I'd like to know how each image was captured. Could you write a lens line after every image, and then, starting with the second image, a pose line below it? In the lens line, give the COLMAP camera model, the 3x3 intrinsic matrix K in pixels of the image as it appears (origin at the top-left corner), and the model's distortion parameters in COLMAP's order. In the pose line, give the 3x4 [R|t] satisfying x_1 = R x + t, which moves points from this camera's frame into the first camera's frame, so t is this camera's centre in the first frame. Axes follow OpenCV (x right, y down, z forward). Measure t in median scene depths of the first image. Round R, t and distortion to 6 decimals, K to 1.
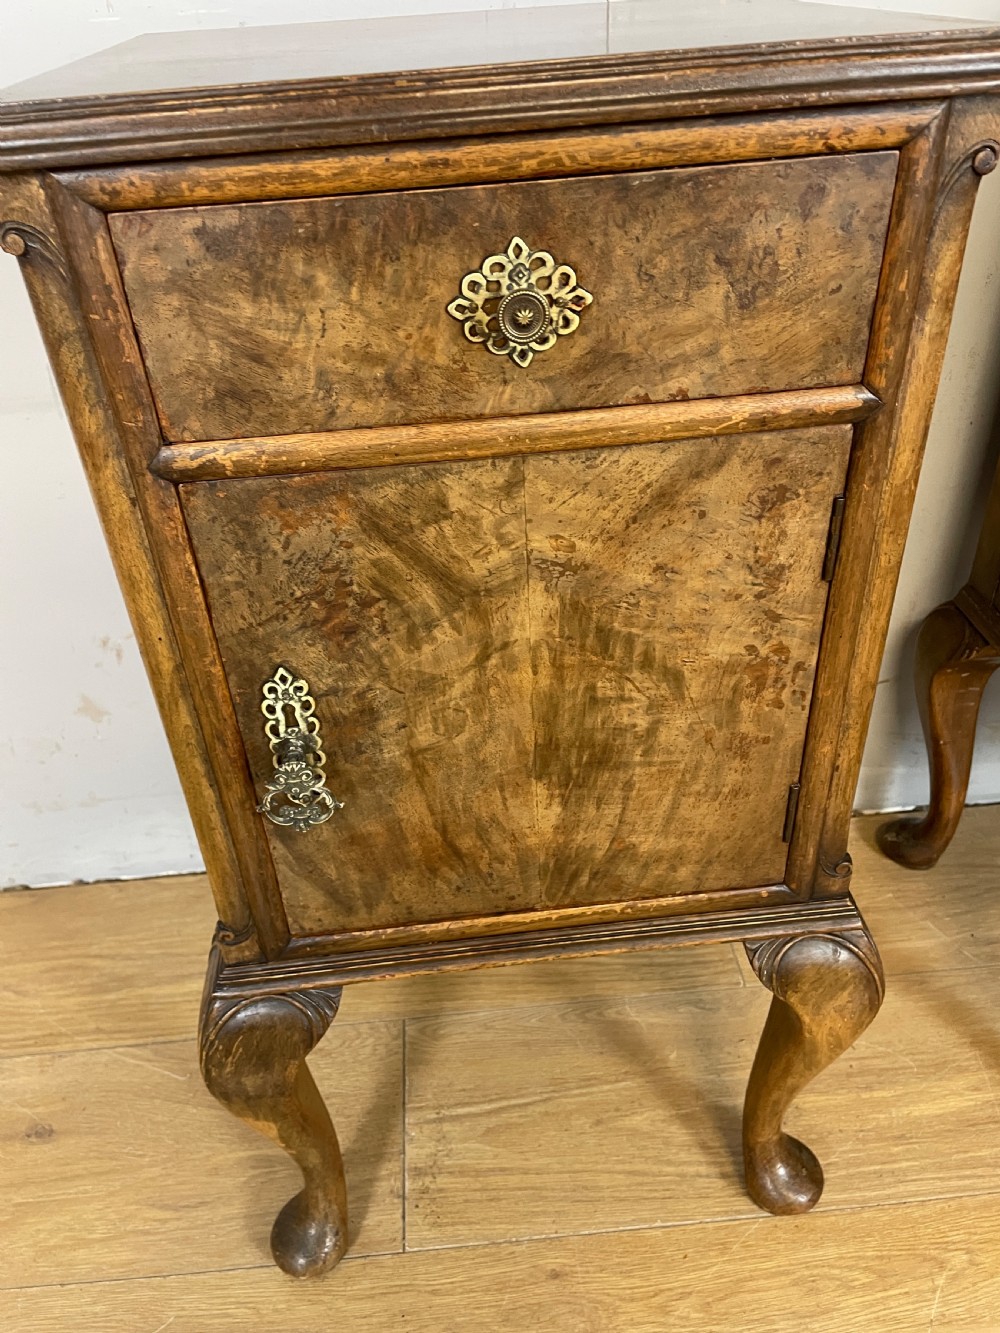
lens RADIAL K [[1012.3, 0, 486.9], [0, 1012.3, 671.9], [0, 0, 1]] dist [0.097512, -0.128485]
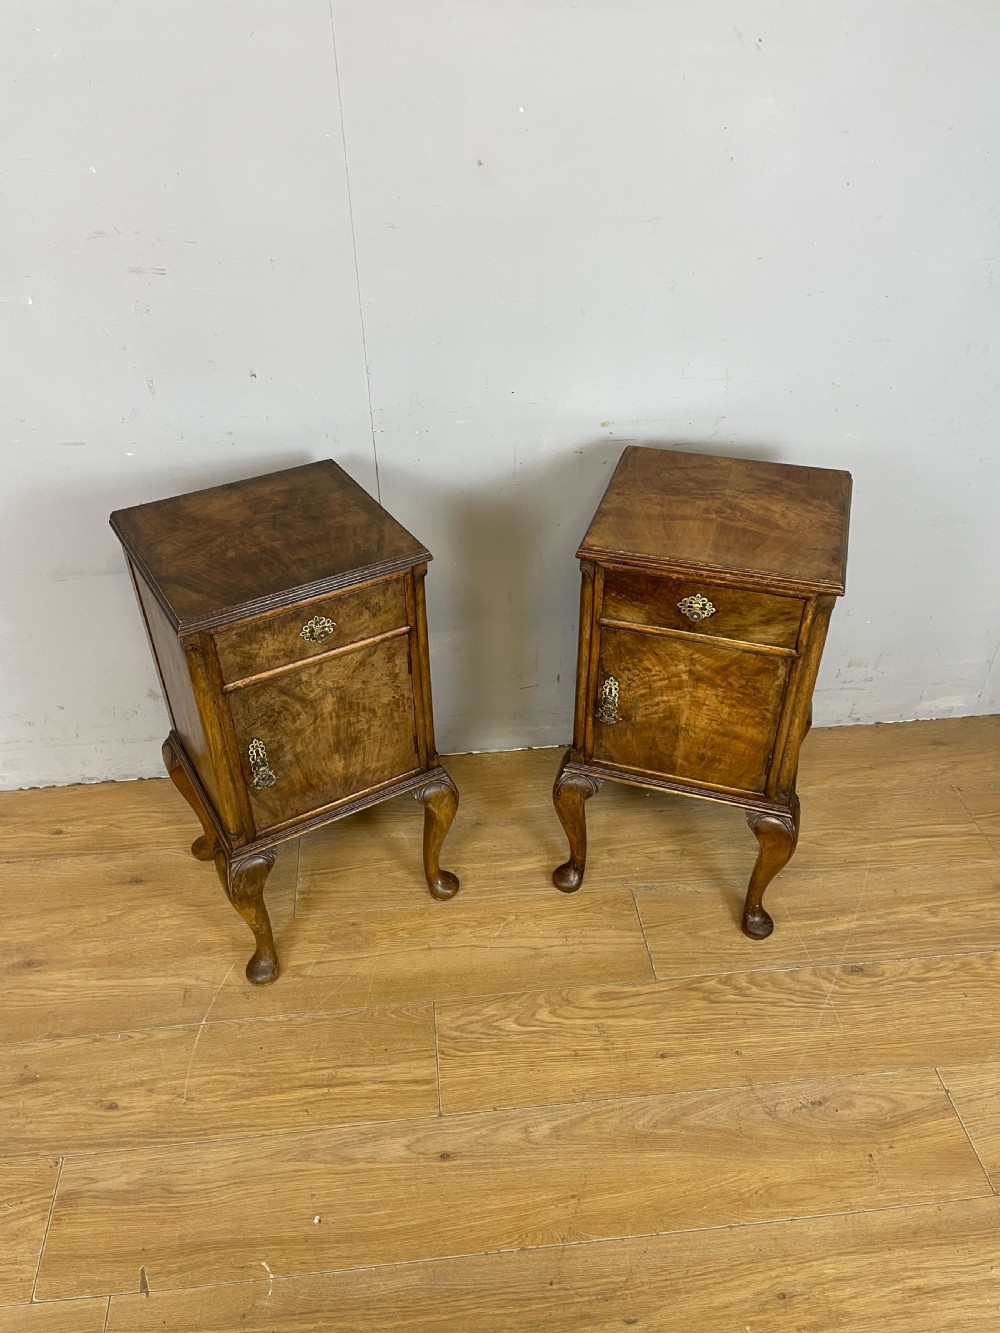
lens RADIAL K [[1012.3, 0, 495.6], [0, 1012.3, 667.3], [0, 0, 1]] dist [0.097512, -0.128485]
pose [[0.998358, 0.016343, 0.054900, 0.352377], [-0.018550, 0.999030, 0.039948, -0.203752], [-0.054194, -0.040901, 0.997692, -1.978224]]
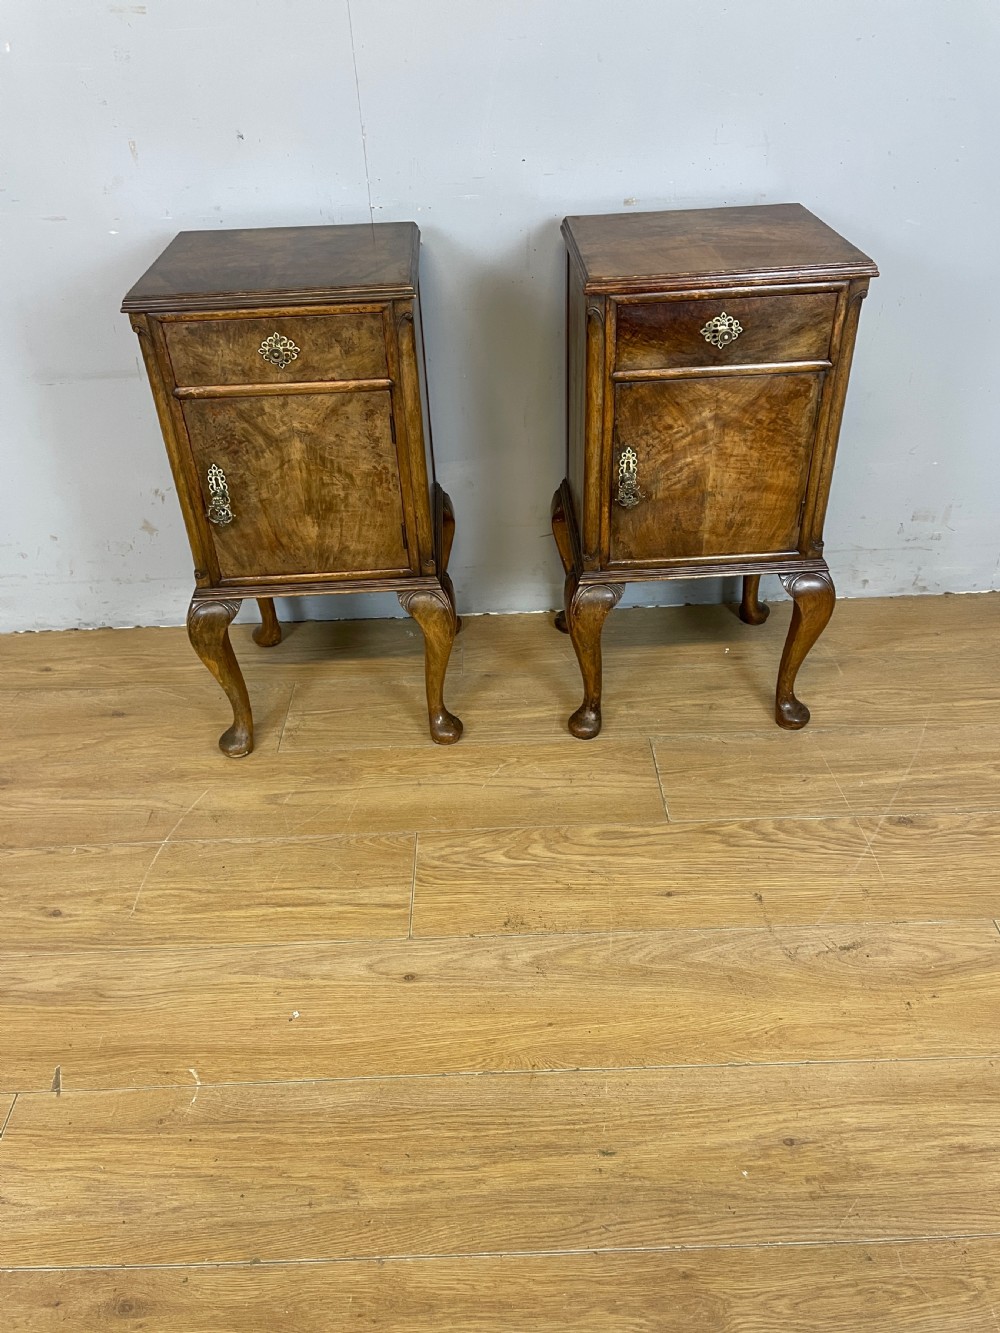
lens RADIAL K [[1012.3, 0, 495.5], [0, 1012.3, 660.5], [0, 0, 1]] dist [0.097512, -0.128485]
pose [[0.998443, 0.044356, -0.033817, 0.638225], [-0.044194, 0.999008, 0.005511, 0.439724], [0.034028, -0.004008, 0.999413, -1.683338]]
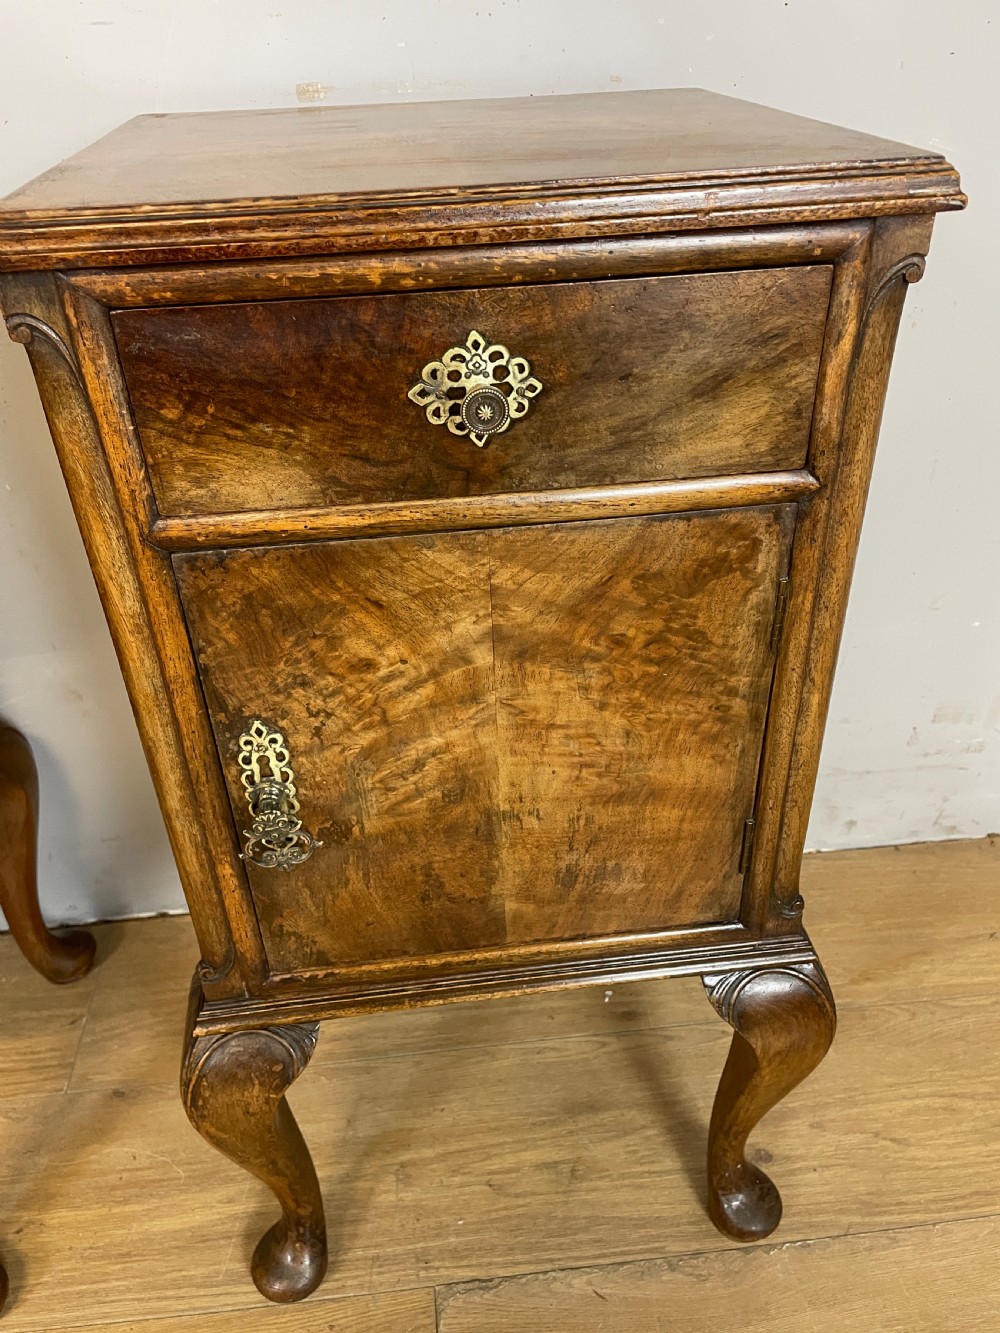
lens RADIAL K [[1012.3, 0, 497.2], [0, 1012.3, 672.7], [0, 0, 1]] dist [0.097512, -0.128485]
pose [[0.999277, 0.002287, 0.037940, 1.036389], [-0.001148, 0.999549, -0.030020, -0.108927], [-0.037991, 0.029955, 0.998829, -0.018780]]
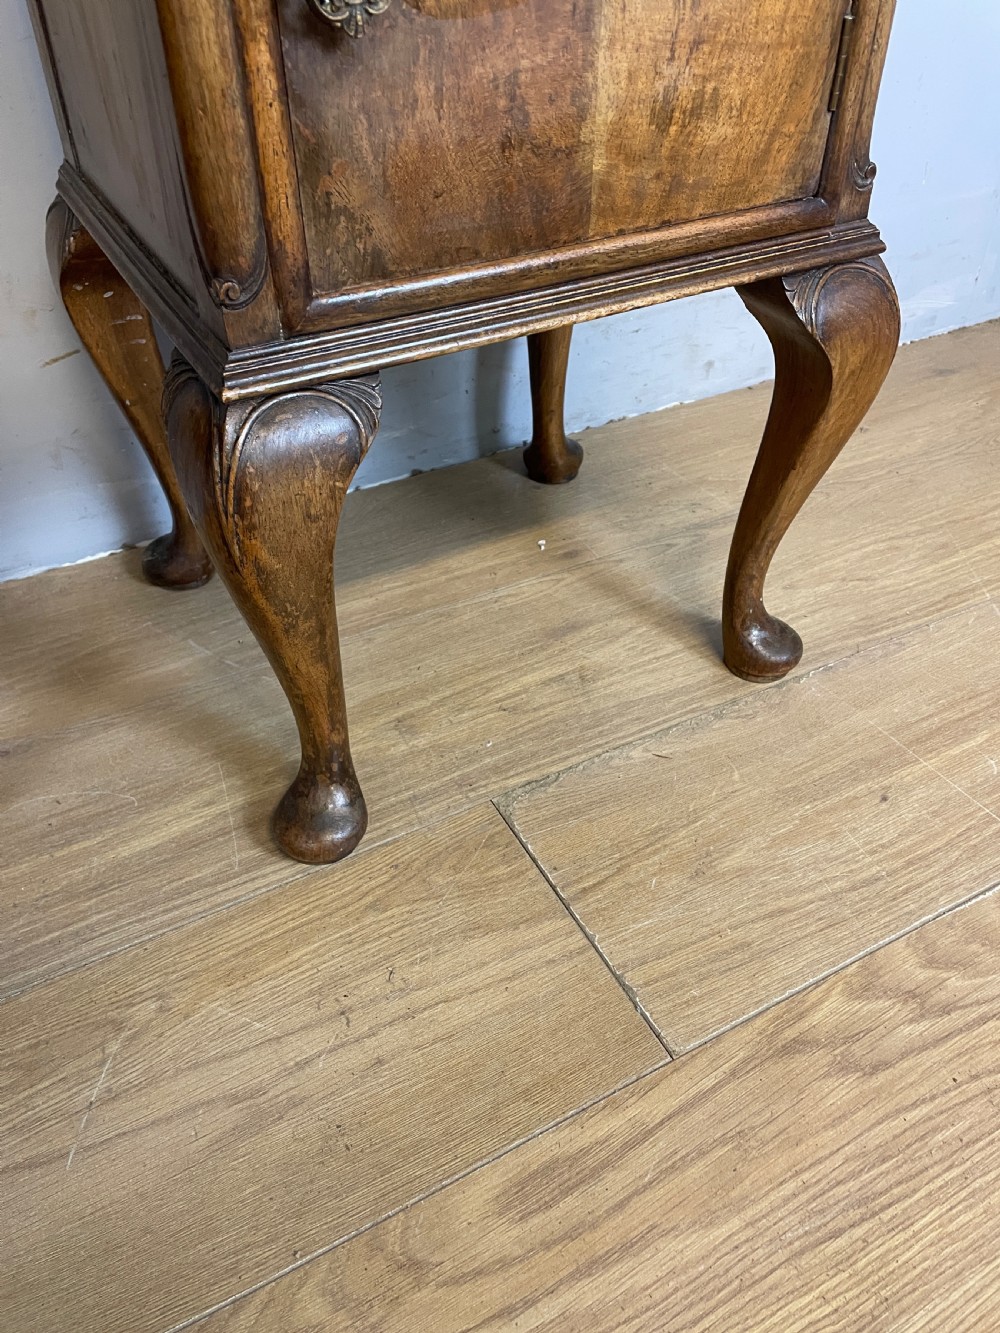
lens RADIAL K [[1012.3, 0, 502.1], [0, 1012.3, 659.0], [0, 0, 1]] dist [0.097512, -0.128485]
pose [[0.909412, -0.221246, 0.352165, 0.639841], [0.196093, 0.974833, 0.106056, 0.384790], [-0.366767, -0.027391, 0.929910, 0.283743]]
